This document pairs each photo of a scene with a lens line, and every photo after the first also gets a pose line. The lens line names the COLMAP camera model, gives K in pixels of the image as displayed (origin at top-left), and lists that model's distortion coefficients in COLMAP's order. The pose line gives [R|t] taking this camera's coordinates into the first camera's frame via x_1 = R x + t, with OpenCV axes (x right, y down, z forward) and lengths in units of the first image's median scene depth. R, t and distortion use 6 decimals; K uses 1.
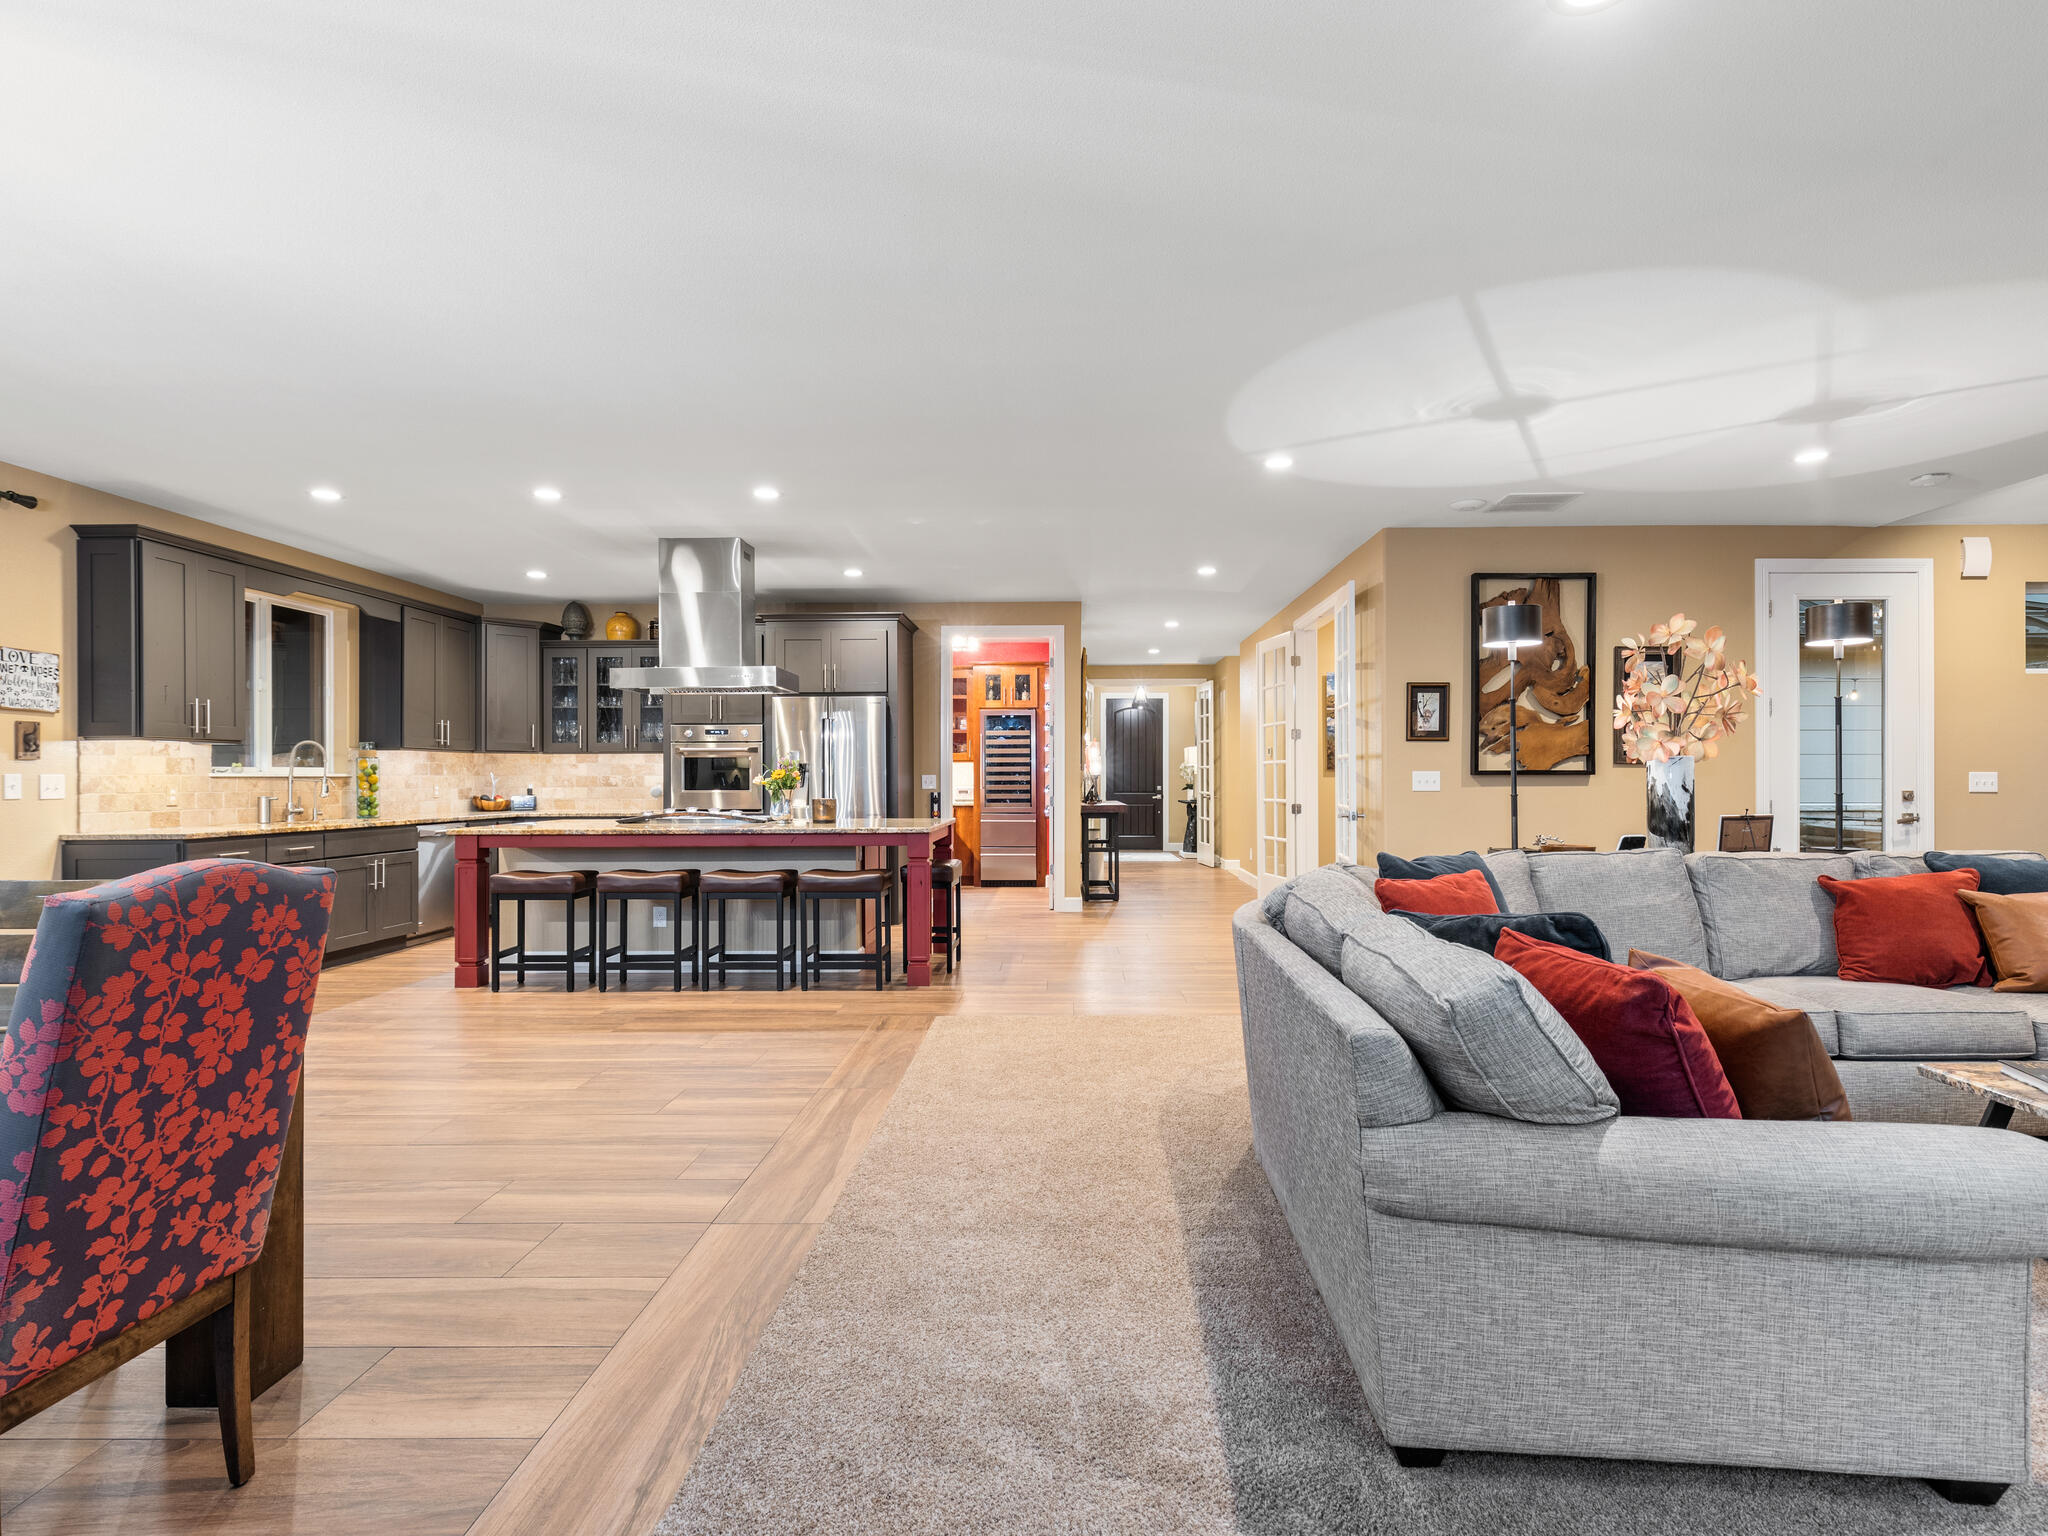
lens RADIAL K [[1050.0, 0, 1049.8], [0, 1050.0, 776.7], [0, 0, 1]] dist [0.007802, -0.002626]
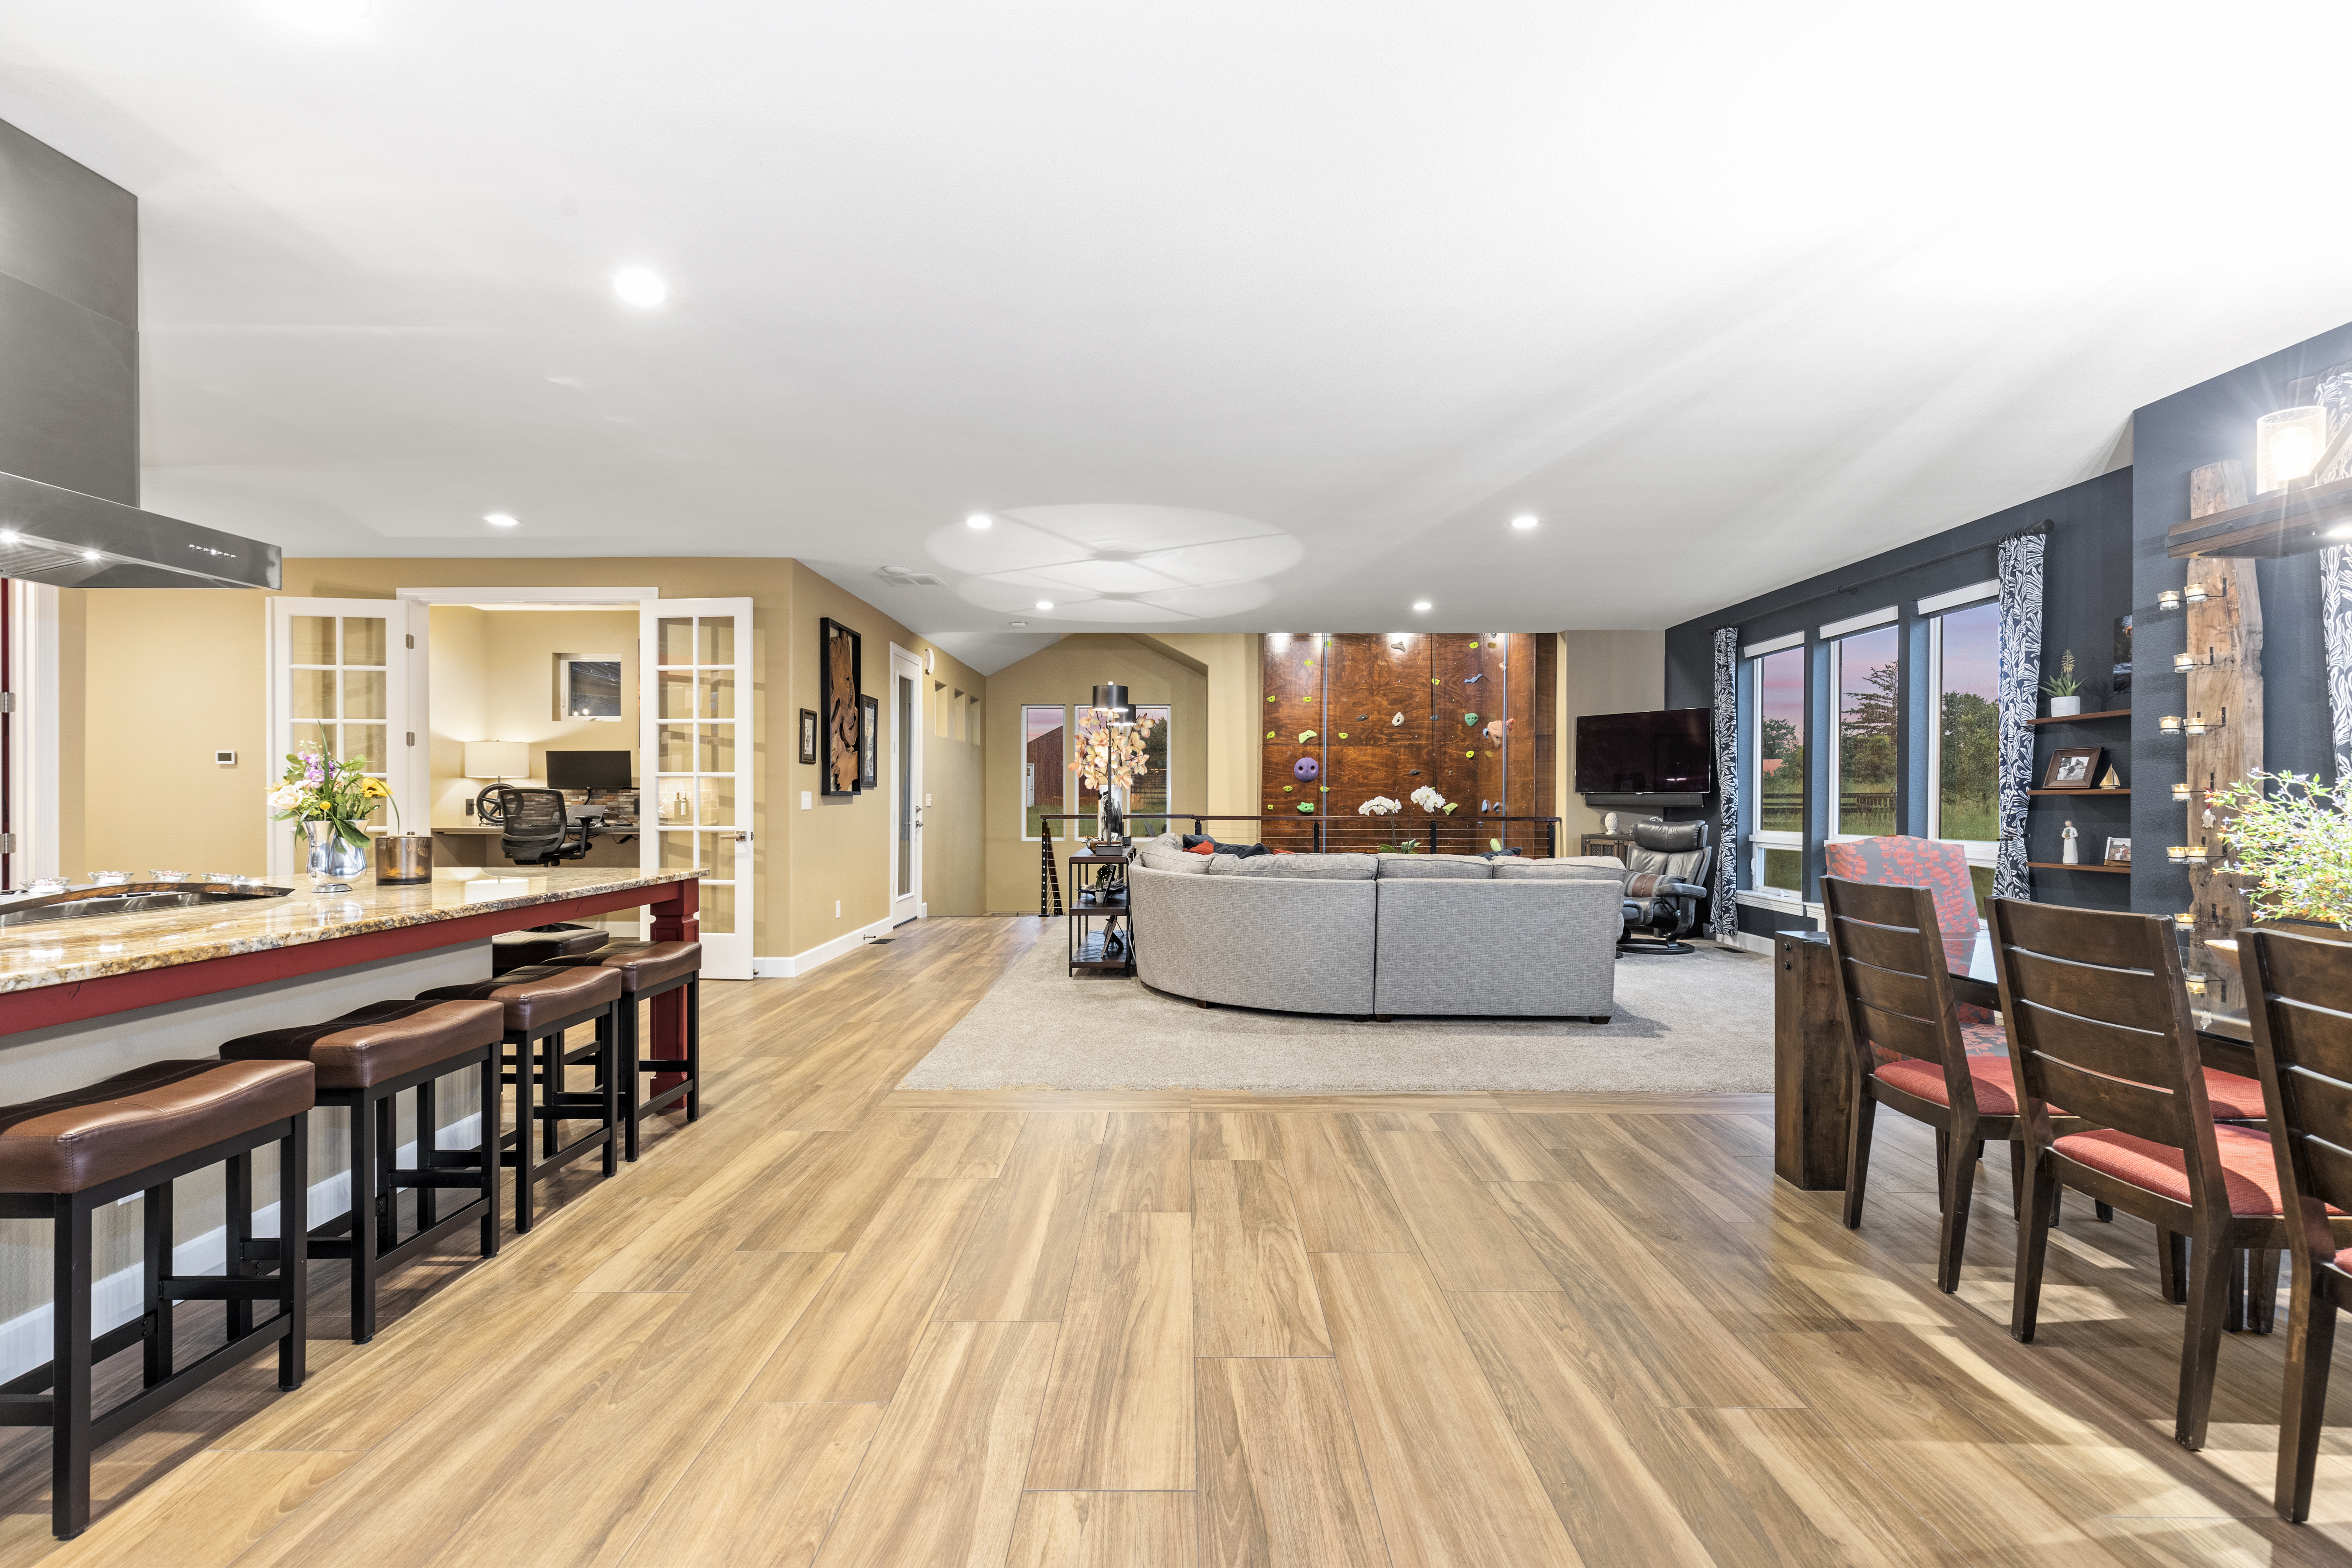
lens RADIAL K [[1062.1, 0, 1173.2], [0, 1062.1, 794.7], [0, 0, 1]] dist [0.005042, -0.000587]
pose [[-0.016866, 0.004118, 0.999849, -1.021323], [-0.002507, 0.999988, -0.004161, 0.004027], [-0.999855, -0.002577, -0.016856, 0.868995]]
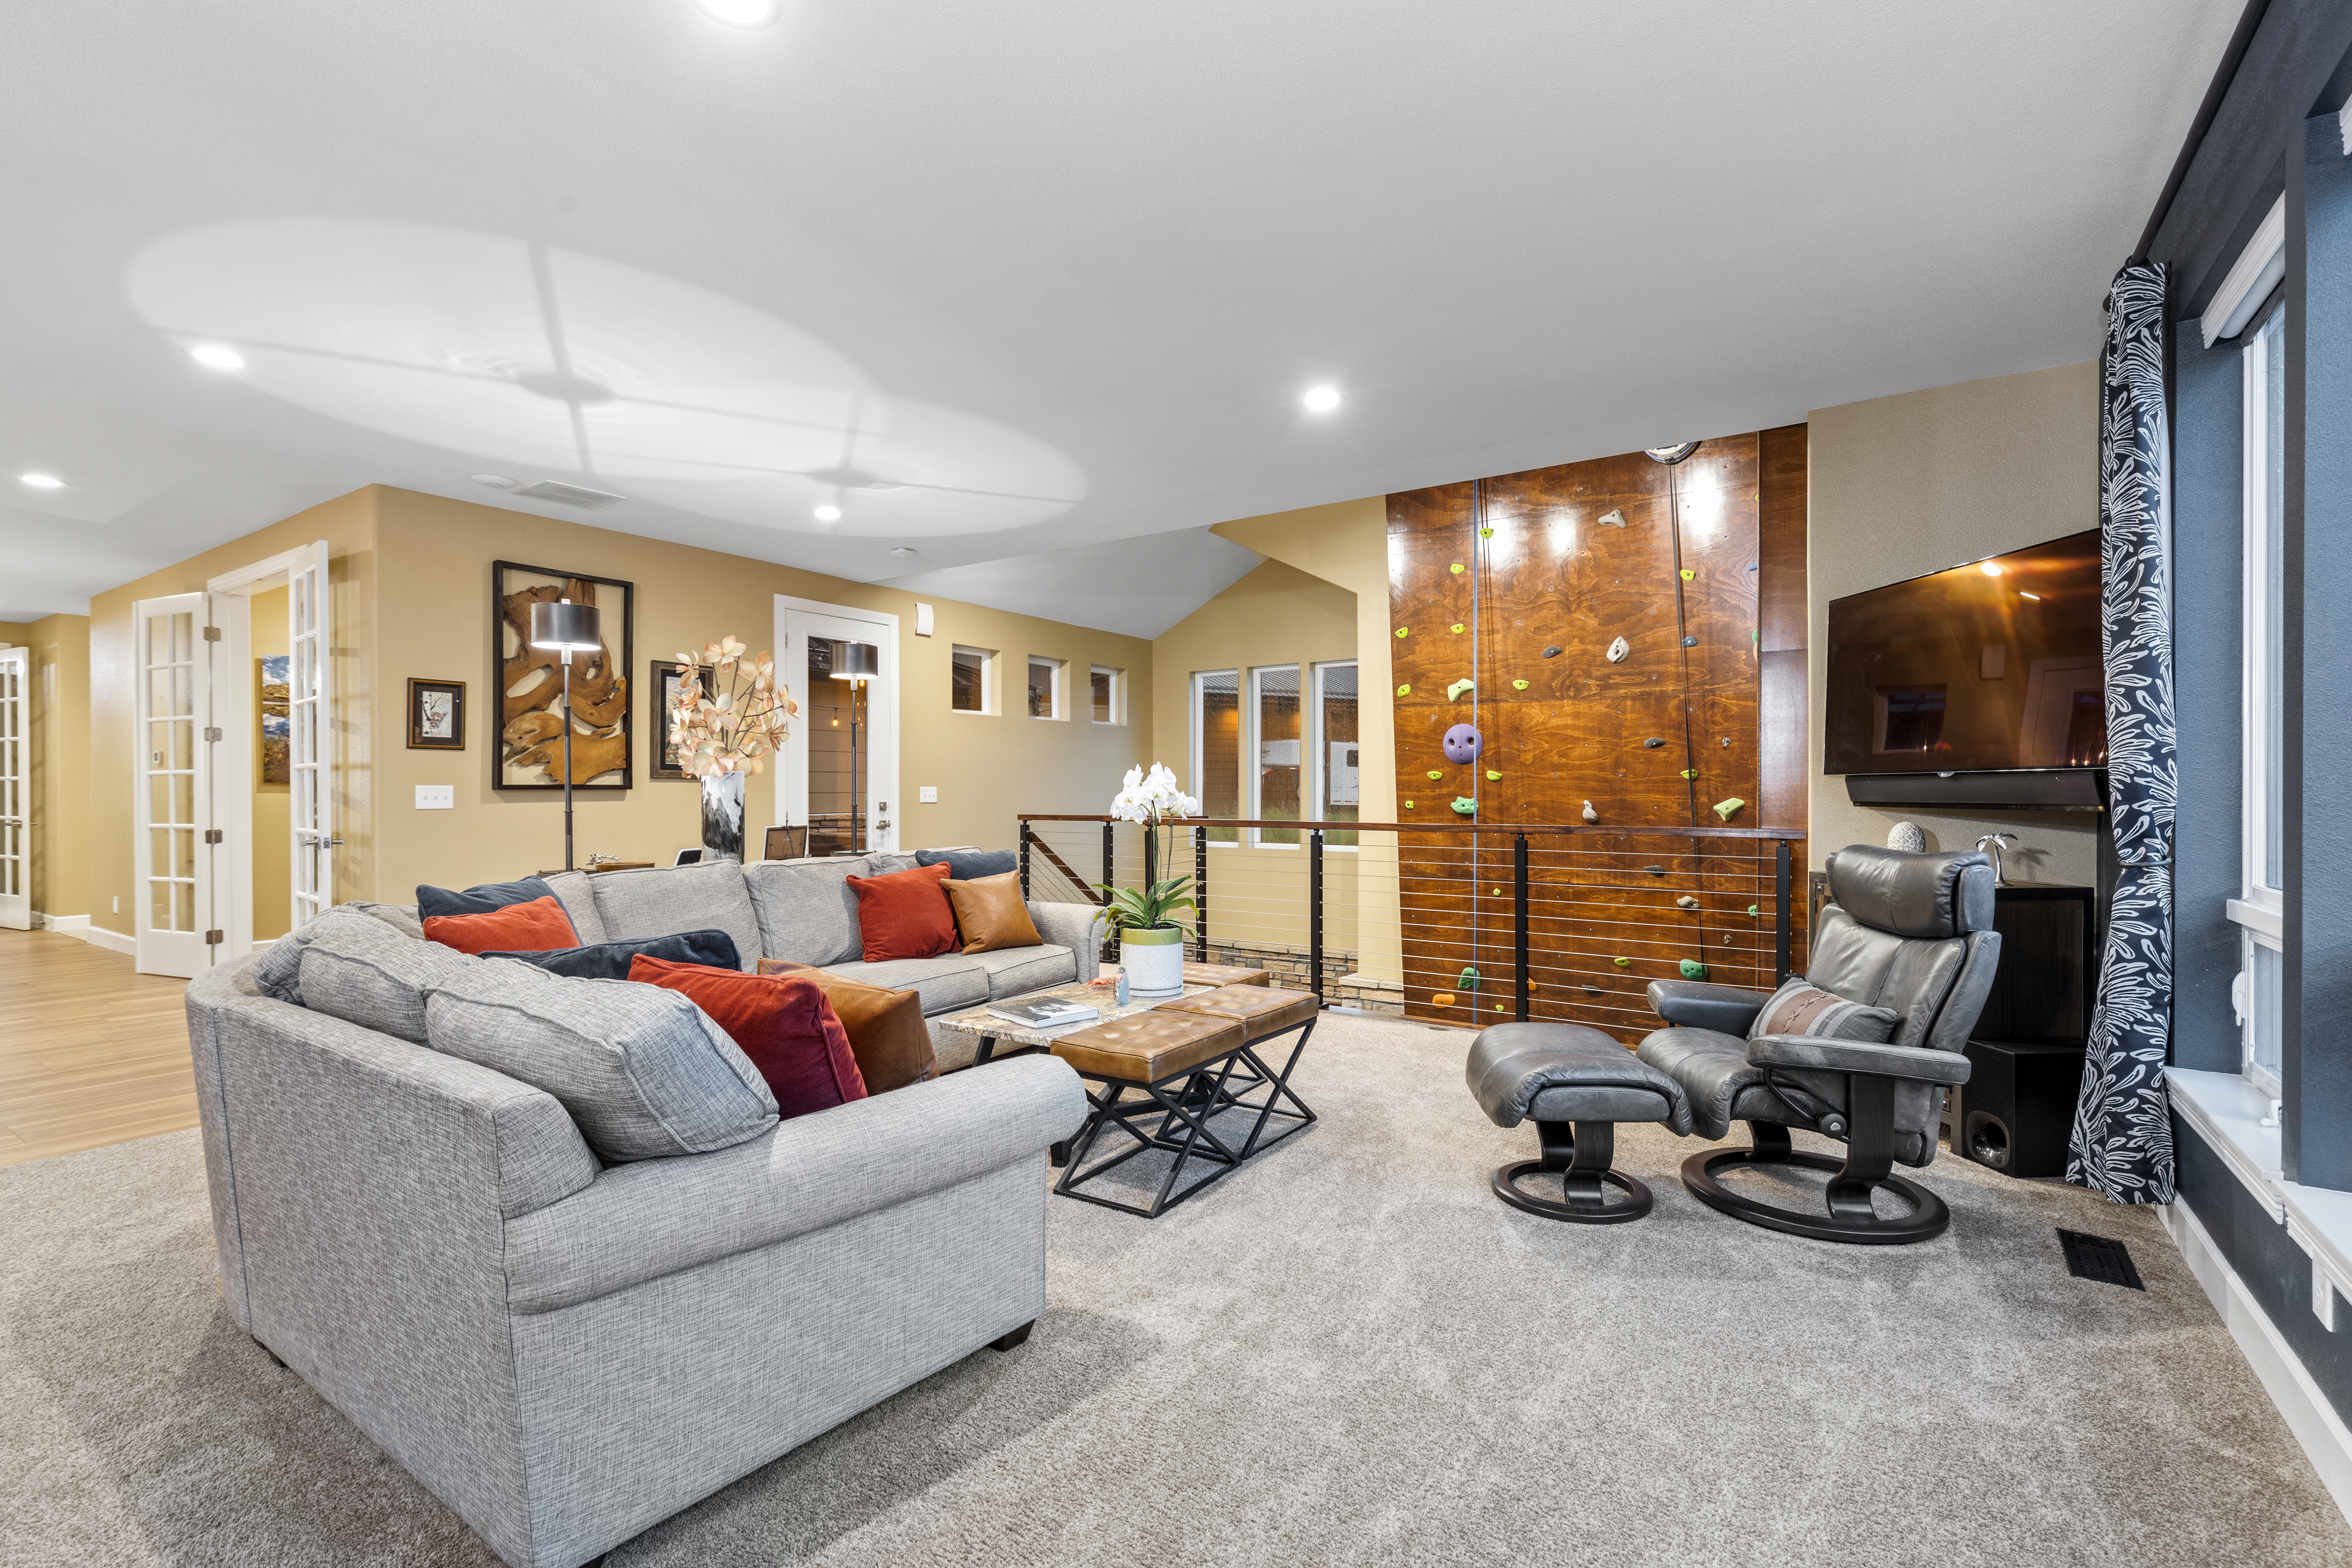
lens RADIAL K [[1062.1, 0, 1196.6], [0, 1062.1, 789.4], [0, 0, 1]] dist [0.005042, -0.000587]
pose [[0.533257, -0.000636, 0.845953, -0.049526], [0.002538, 0.999996, -0.000848, 0.000326], [-0.845949, 0.002599, 0.533257, 0.043774]]
